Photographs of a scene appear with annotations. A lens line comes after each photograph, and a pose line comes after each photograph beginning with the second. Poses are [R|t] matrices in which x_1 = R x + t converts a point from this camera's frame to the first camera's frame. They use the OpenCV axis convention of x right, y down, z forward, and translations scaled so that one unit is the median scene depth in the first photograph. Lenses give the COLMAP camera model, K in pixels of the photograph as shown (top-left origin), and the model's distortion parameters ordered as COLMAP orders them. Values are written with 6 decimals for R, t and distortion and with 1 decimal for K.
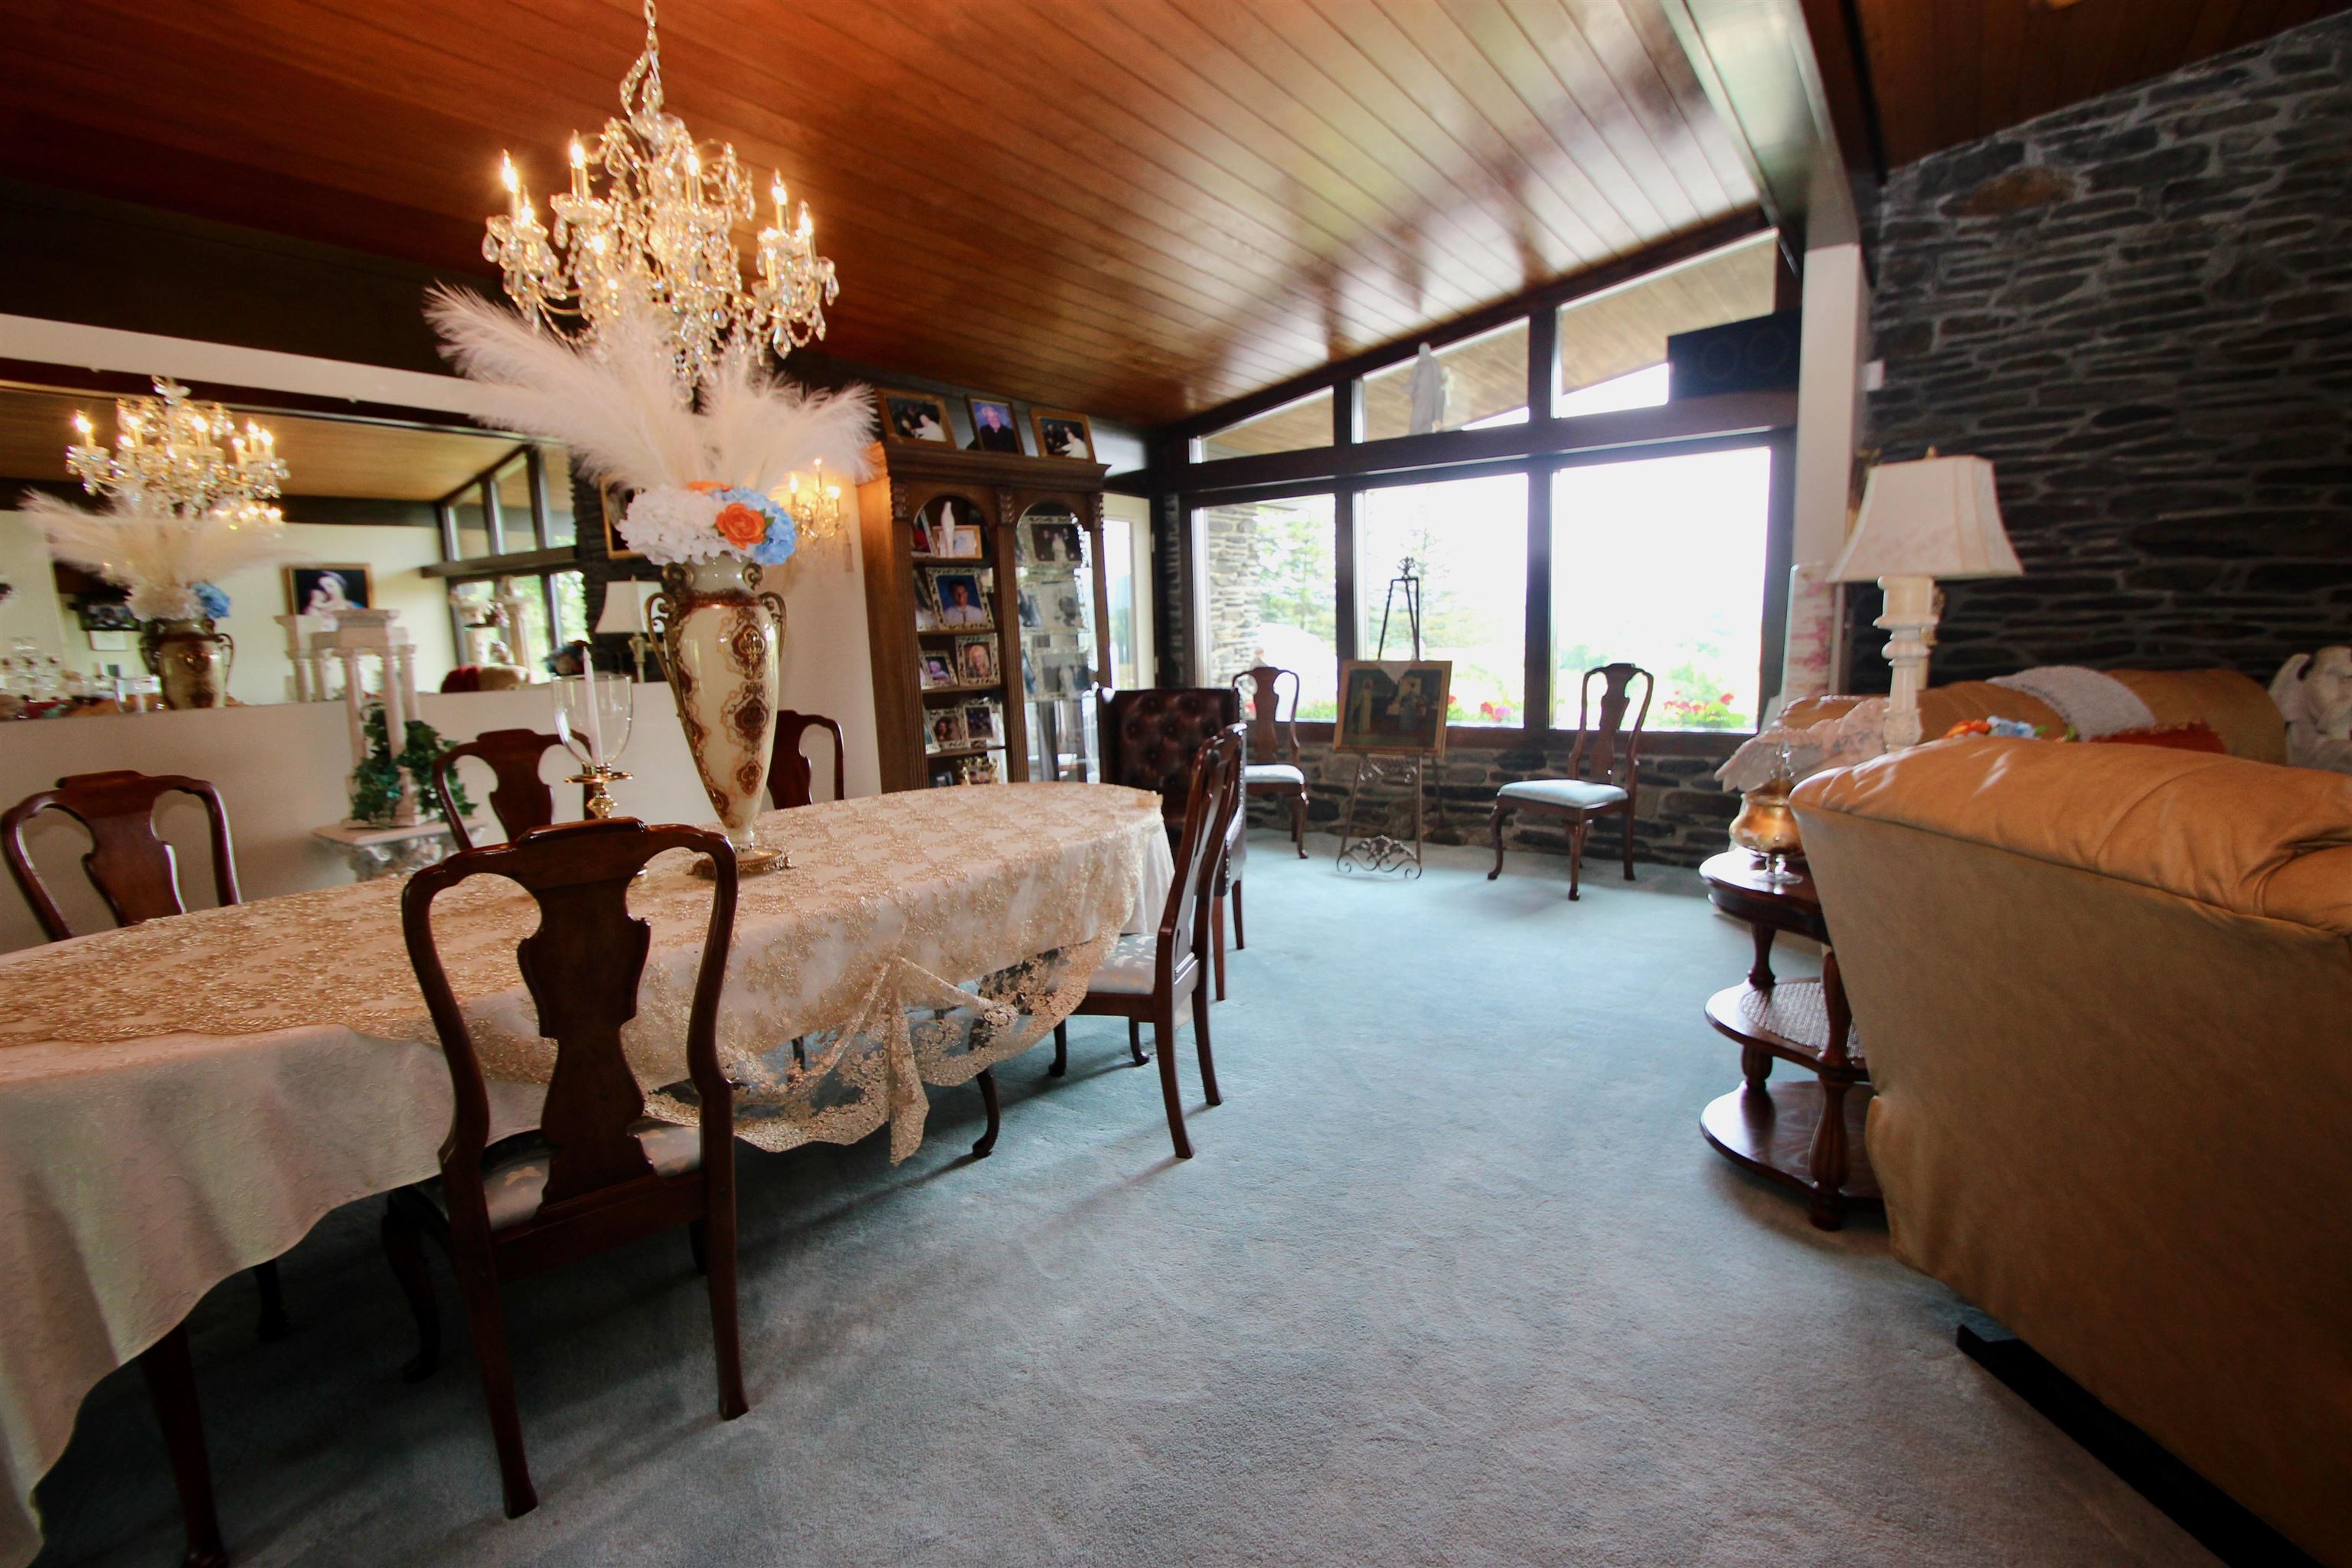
lens RADIAL K [[1091.4, 0, 1184.3], [0, 1091.4, 777.2], [0, 0, 1]] dist [0.005152, -0.011911]
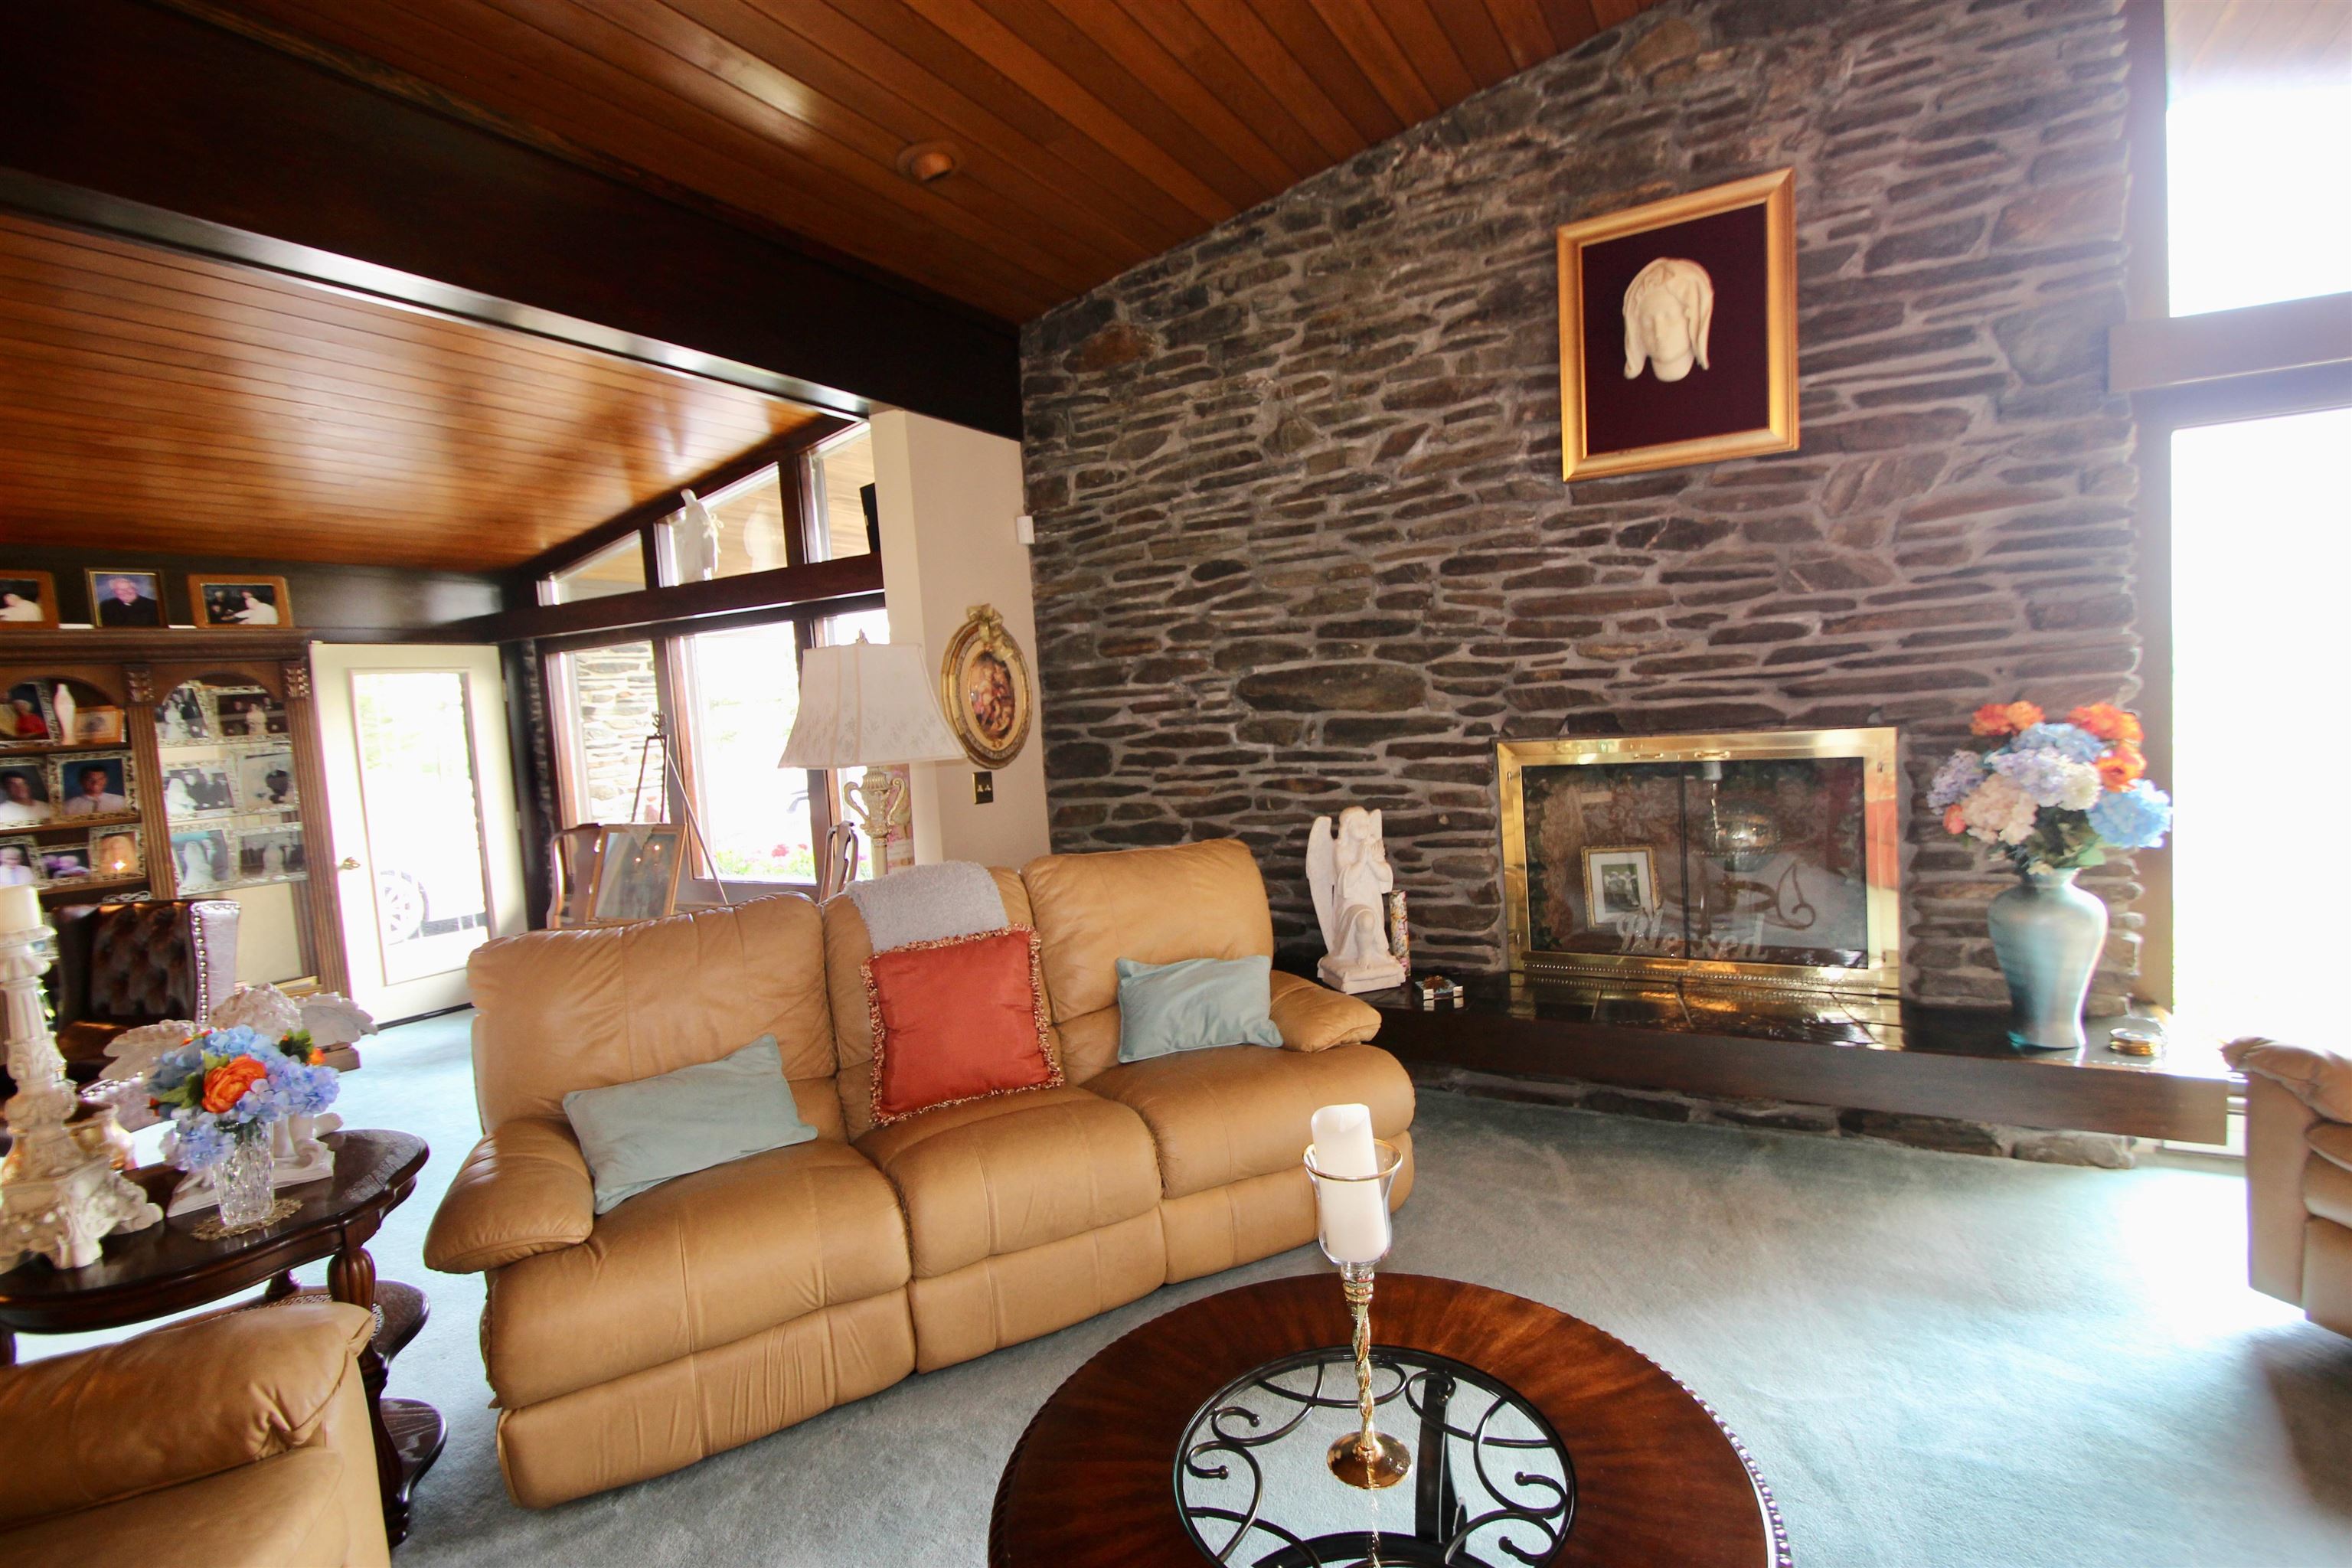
lens RADIAL K [[1091.4, 0, 1176.3], [0, 1091.4, 778.2], [0, 0, 1]] dist [0.005152, -0.011911]
pose [[0.994951, -0.042867, 0.090751, 0.730177], [0.048871, 0.996687, -0.065007, -0.081527], [-0.087664, 0.069114, 0.993750, 0.032261]]
